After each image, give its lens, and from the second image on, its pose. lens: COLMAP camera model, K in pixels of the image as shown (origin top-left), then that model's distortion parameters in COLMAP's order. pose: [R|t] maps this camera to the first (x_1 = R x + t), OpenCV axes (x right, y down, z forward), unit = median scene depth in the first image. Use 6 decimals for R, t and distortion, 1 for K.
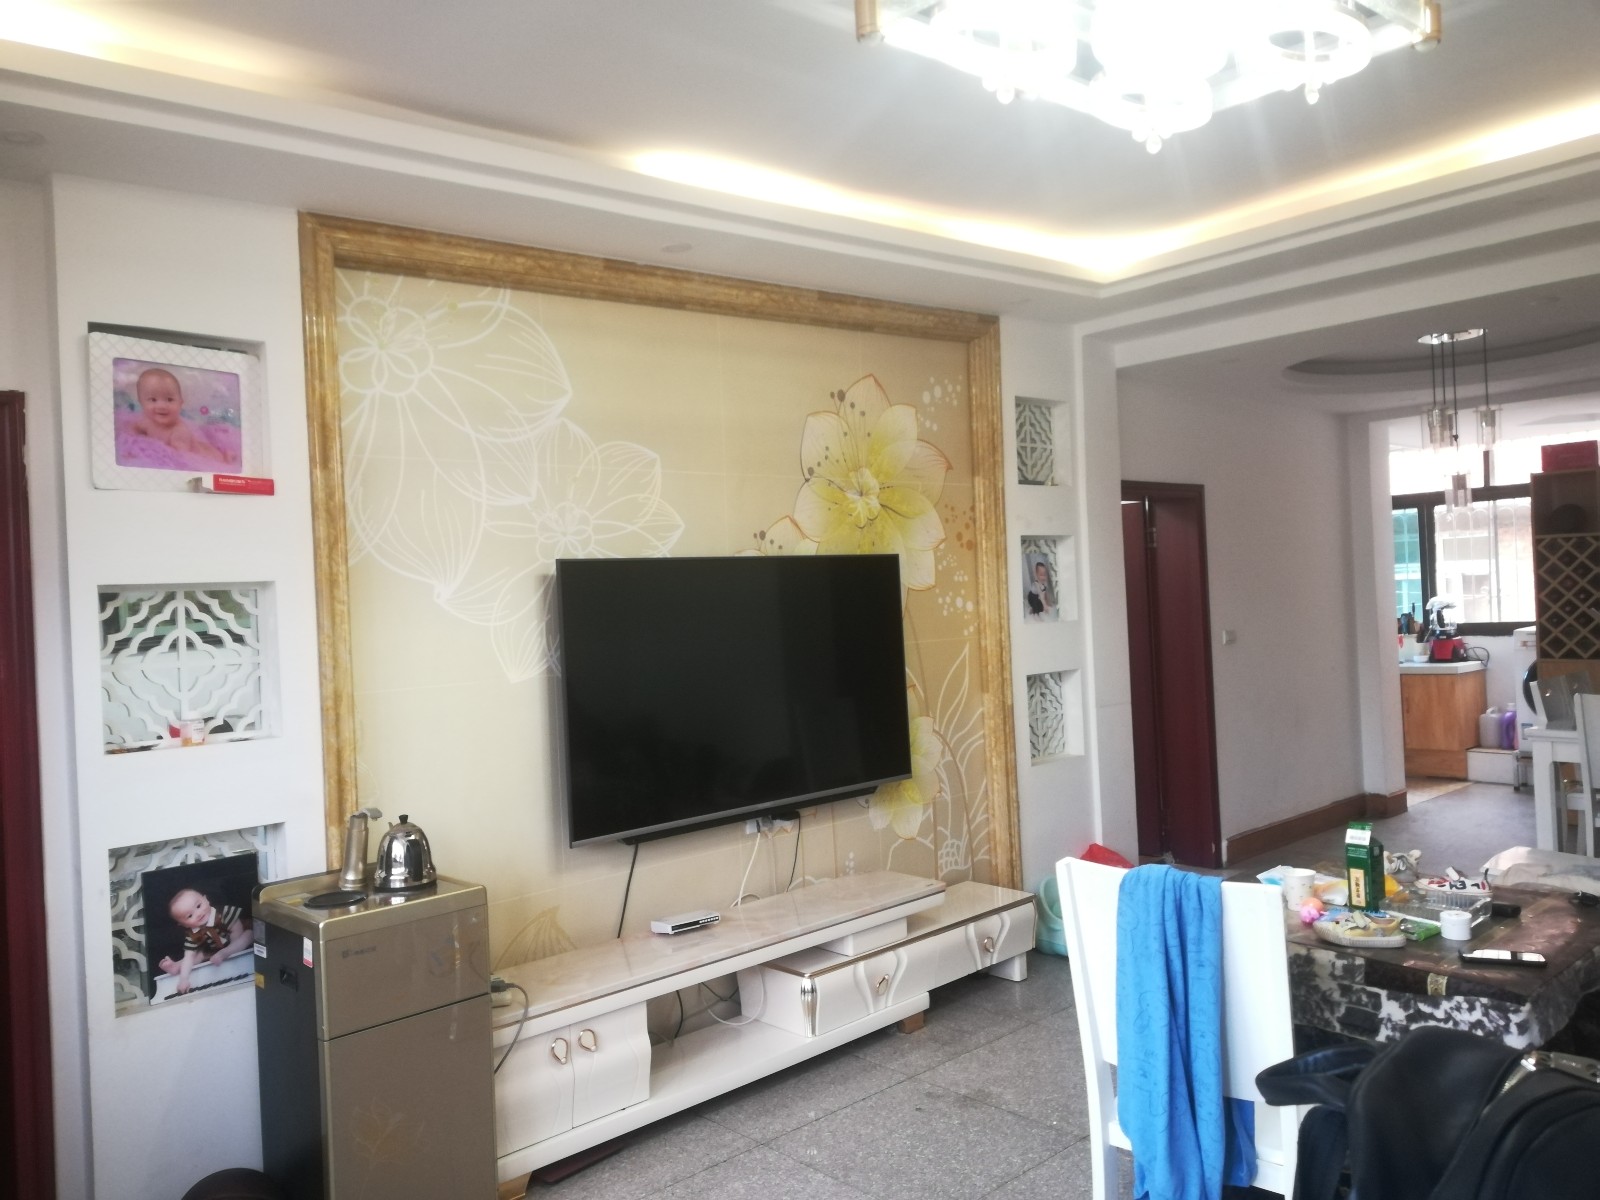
lens RADIAL K [[1178.5, 0, 795.2], [0, 1178.5, 595.8], [0, 0, 1]] dist [0.062371, -0.085631]
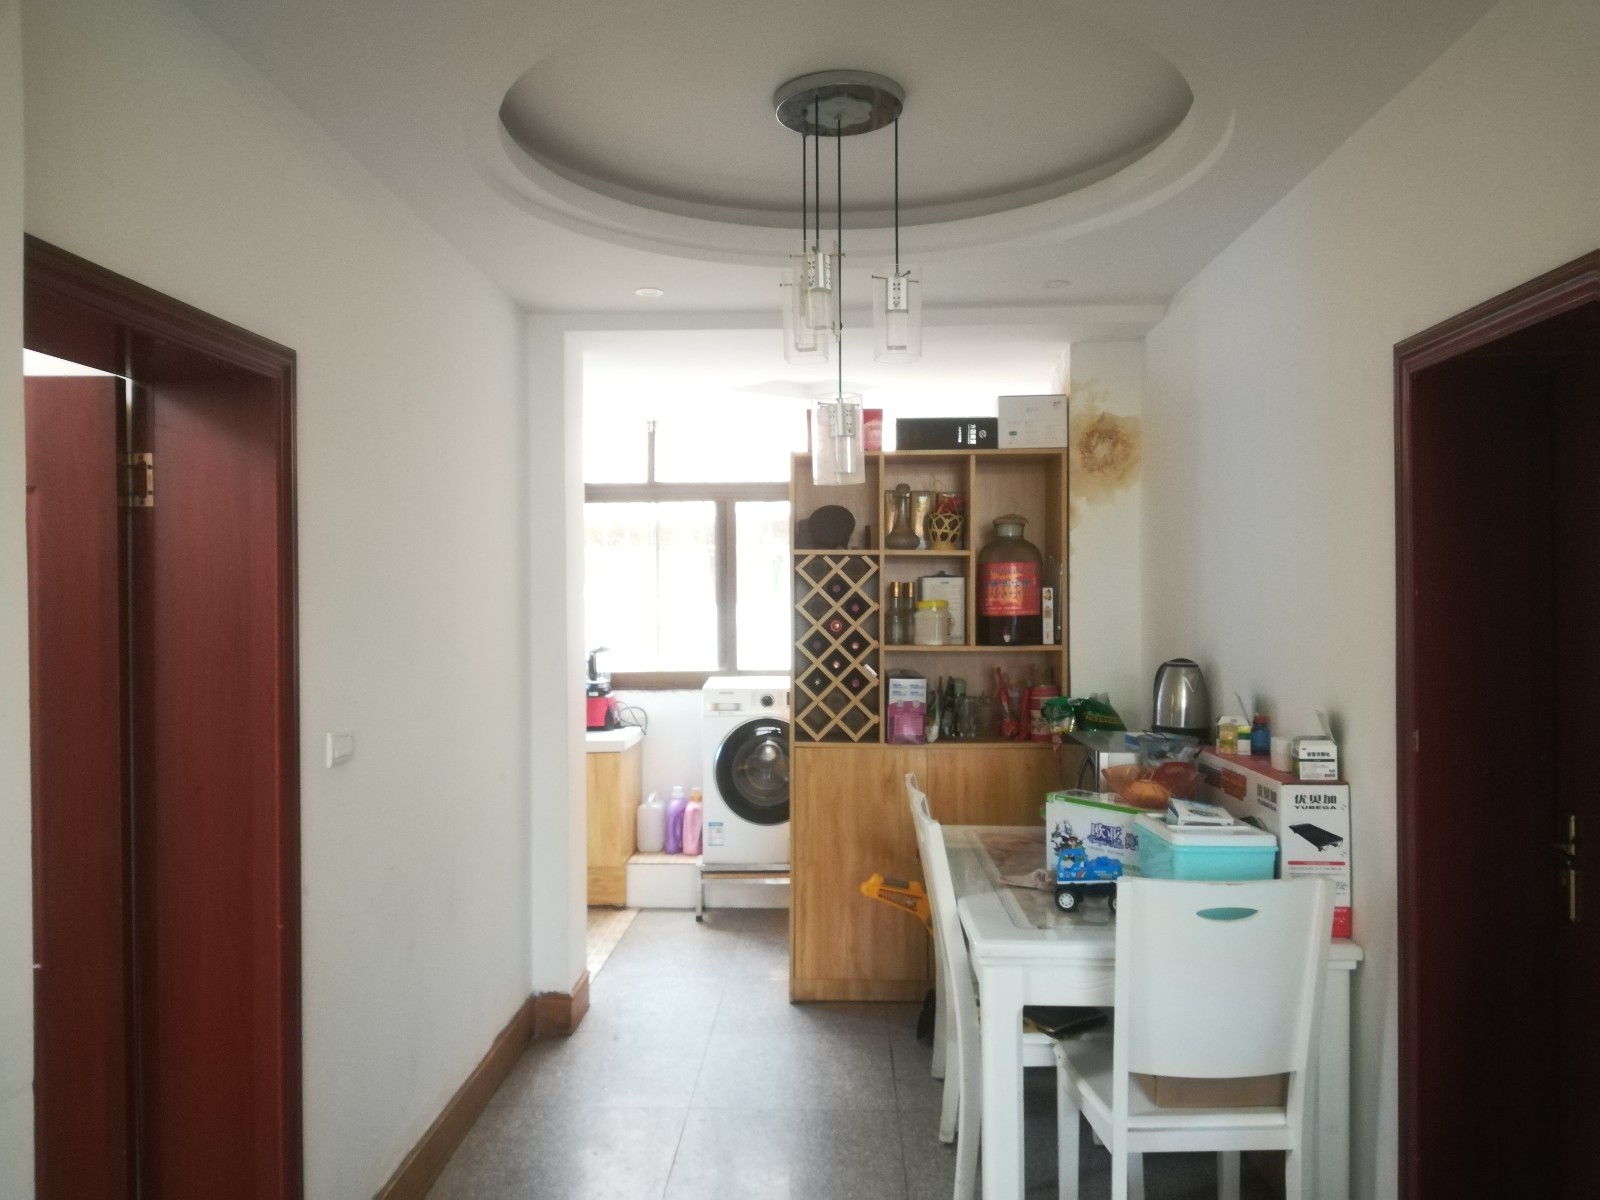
lens RADIAL K [[1178.5, 0, 795.2], [0, 1178.5, 595.8], [0, 0, 1]] dist [0.062371, -0.085631]
pose [[0.691561, 0.036592, 0.721391, 0.169797], [-0.026836, 0.999328, -0.024965, -0.010155], [-0.721820, -0.002094, 0.692078, 0.575493]]
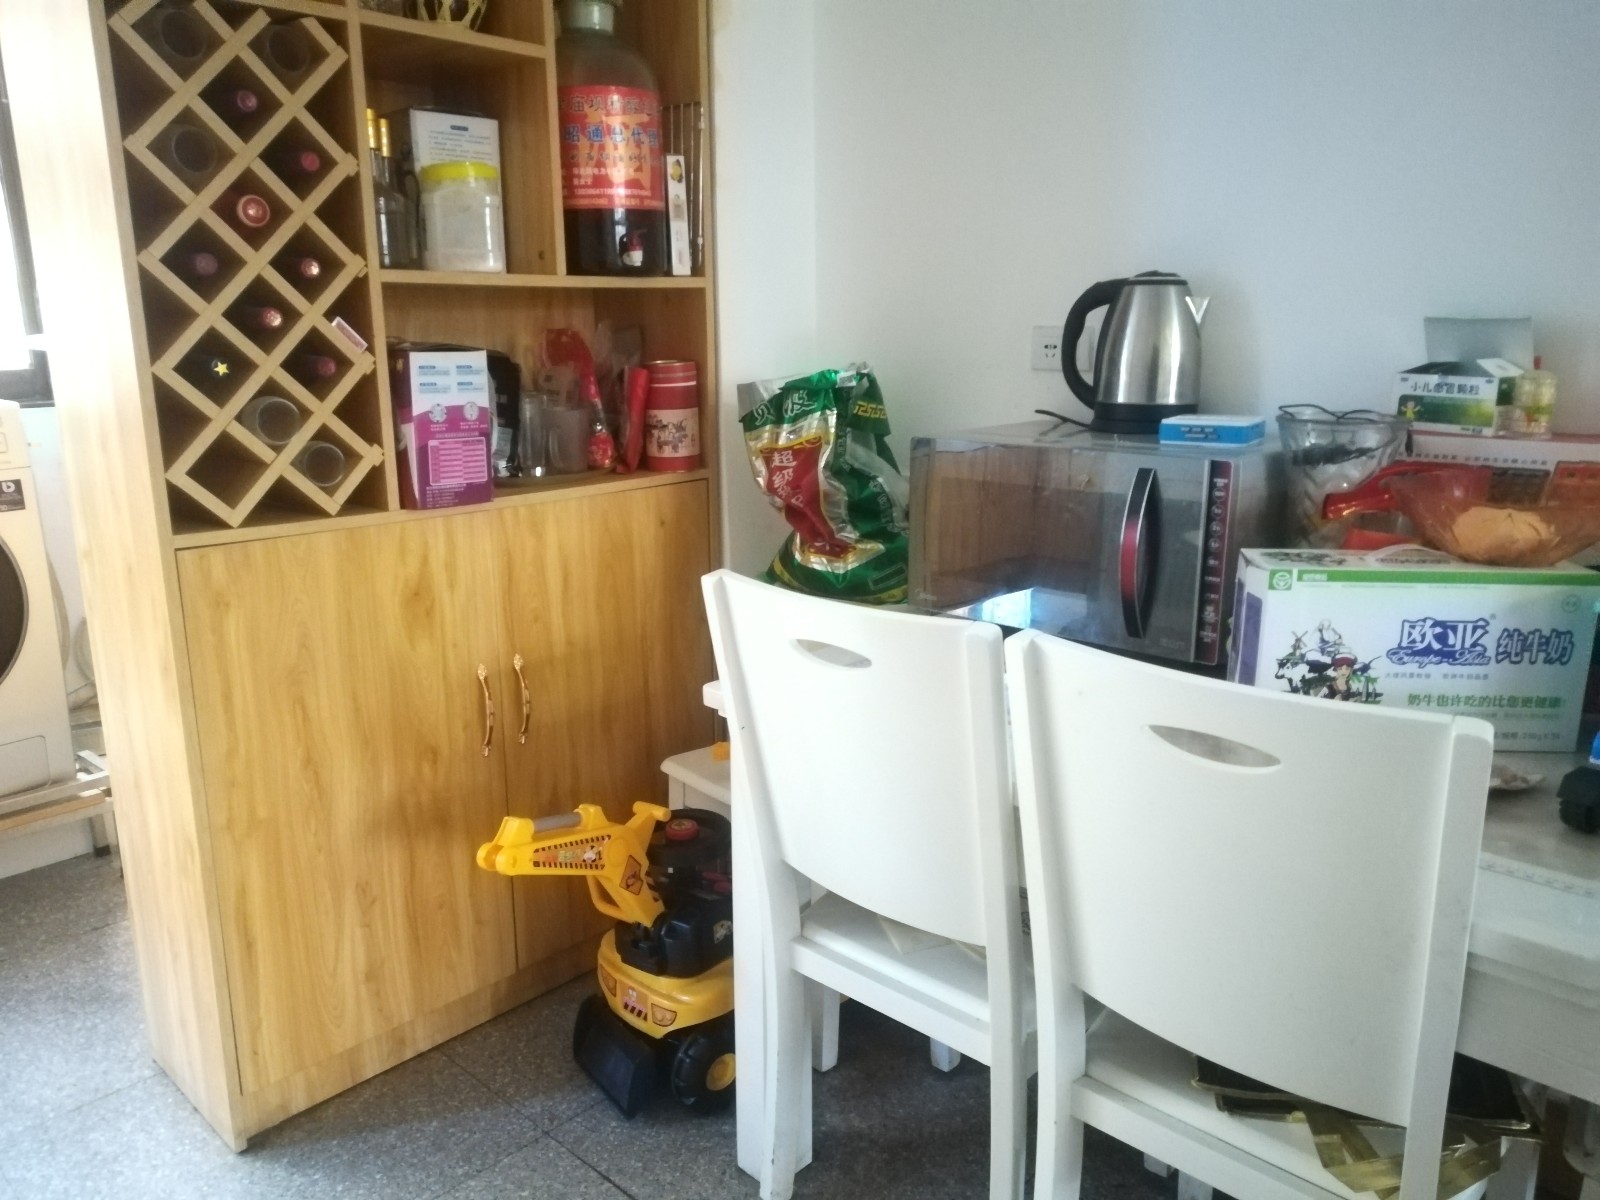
lens RADIAL K [[1178.5, 0, 795.2], [0, 1178.5, 595.8], [0, 0, 1]] dist [0.062371, -0.085631]
pose [[-0.088116, -0.195718, 0.976694, 0.393121], [0.003353, 0.980444, 0.196772, 0.018913], [-0.996105, 0.020613, -0.085736, 0.920505]]
